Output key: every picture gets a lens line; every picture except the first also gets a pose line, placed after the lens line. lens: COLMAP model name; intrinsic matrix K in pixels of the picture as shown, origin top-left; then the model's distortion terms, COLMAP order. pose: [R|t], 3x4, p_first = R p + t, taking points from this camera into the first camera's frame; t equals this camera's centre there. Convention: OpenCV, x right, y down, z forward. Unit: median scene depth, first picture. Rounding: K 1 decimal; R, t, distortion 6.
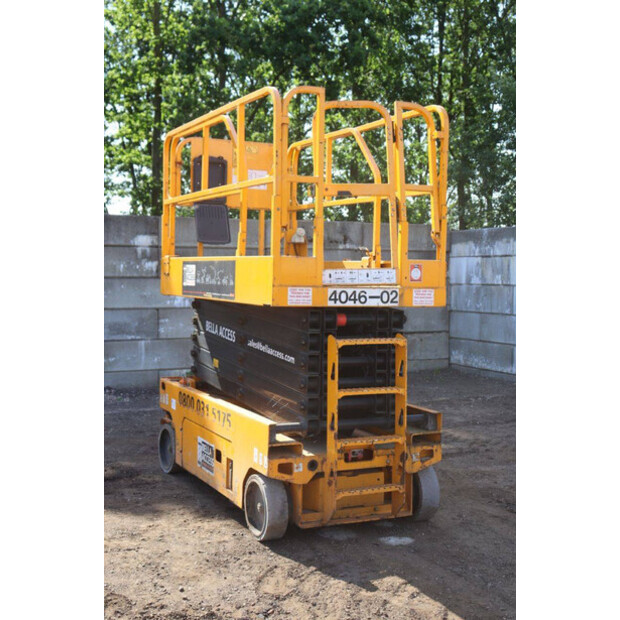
lens RADIAL K [[891.5, 0, 310.0], [0, 891.5, 310.0], [0, 0, 1]] dist [0.077060, 0.064225]
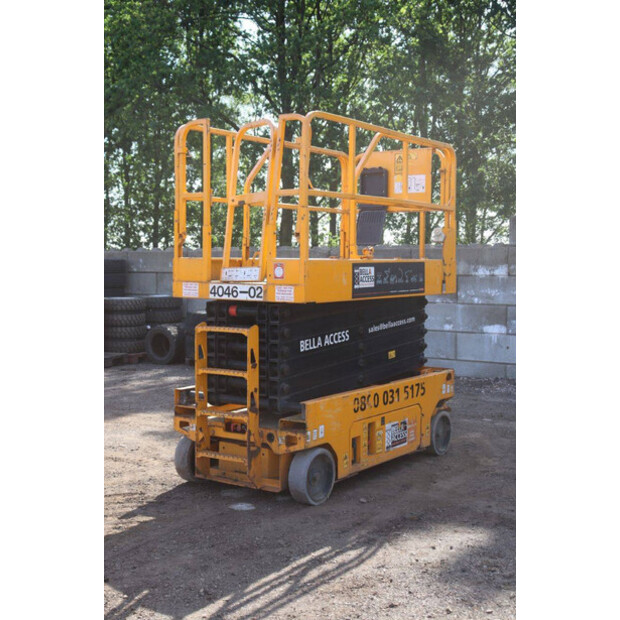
lens RADIAL K [[868.7, 0, 309.3], [0, 868.7, 317.3], [0, 0, 1]] dist [0.083447, 0.012182]
pose [[0.506292, 0.044263, -0.861225, 1.054898], [-0.036050, 0.998895, 0.030146, -0.018457], [0.861608, 0.015785, 0.507328, 0.495426]]
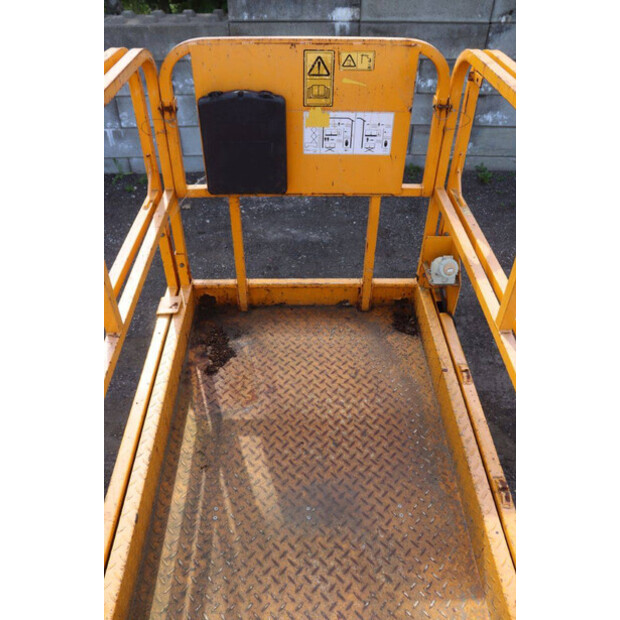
lens RADIAL K [[502.8, 0, 310.0], [0, 502.8, 310.0], [0, 0, 1]] dist [-0.170981, 0.142422]
pose [[0.914364, 0.255773, -0.313876, 0.012710], [-0.009244, 0.788193, 0.615359, -0.300550], [0.404787, -0.559761, 0.723060, 1.055581]]
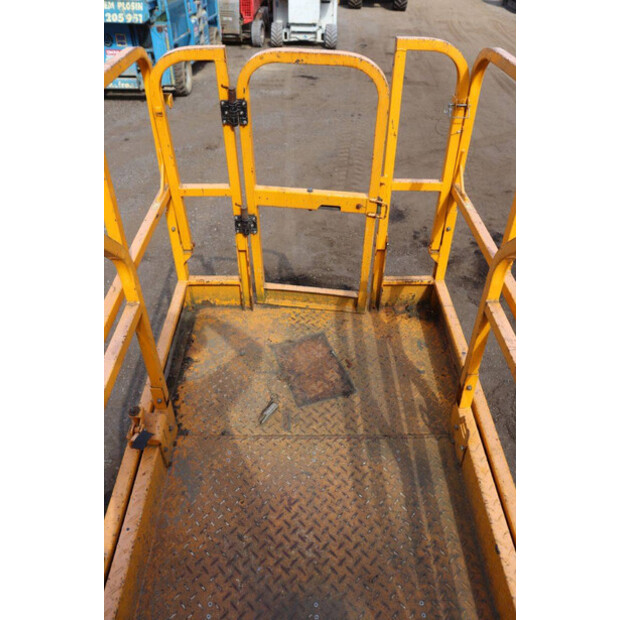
lens RADIAL K [[502.8, 0, 310.0], [0, 502.8, 310.0], [0, 0, 1]] dist [-0.170981, 0.142422]
pose [[-0.908617, -0.286102, 0.304238, -0.071825], [-0.005877, 0.737172, 0.675679, -0.308021], [-0.417589, 0.612146, -0.671489, 1.259200]]
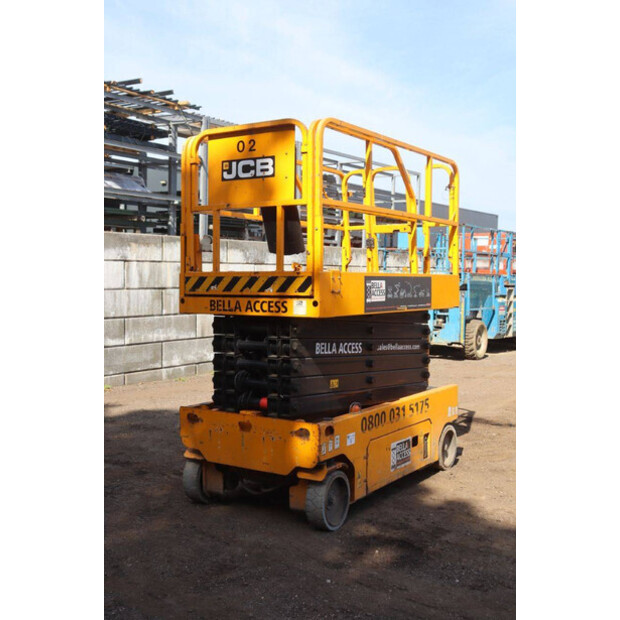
lens RADIAL K [[758.5, 0, 310.0], [0, 758.5, 310.0], [0, 0, 1]] dist [-0.006567, 0.074483]
pose [[-0.530696, -0.052475, 0.845936, -0.944340], [0.023847, 0.996762, 0.076792, -0.099078], [-0.847227, 0.060926, -0.527726, 1.775445]]
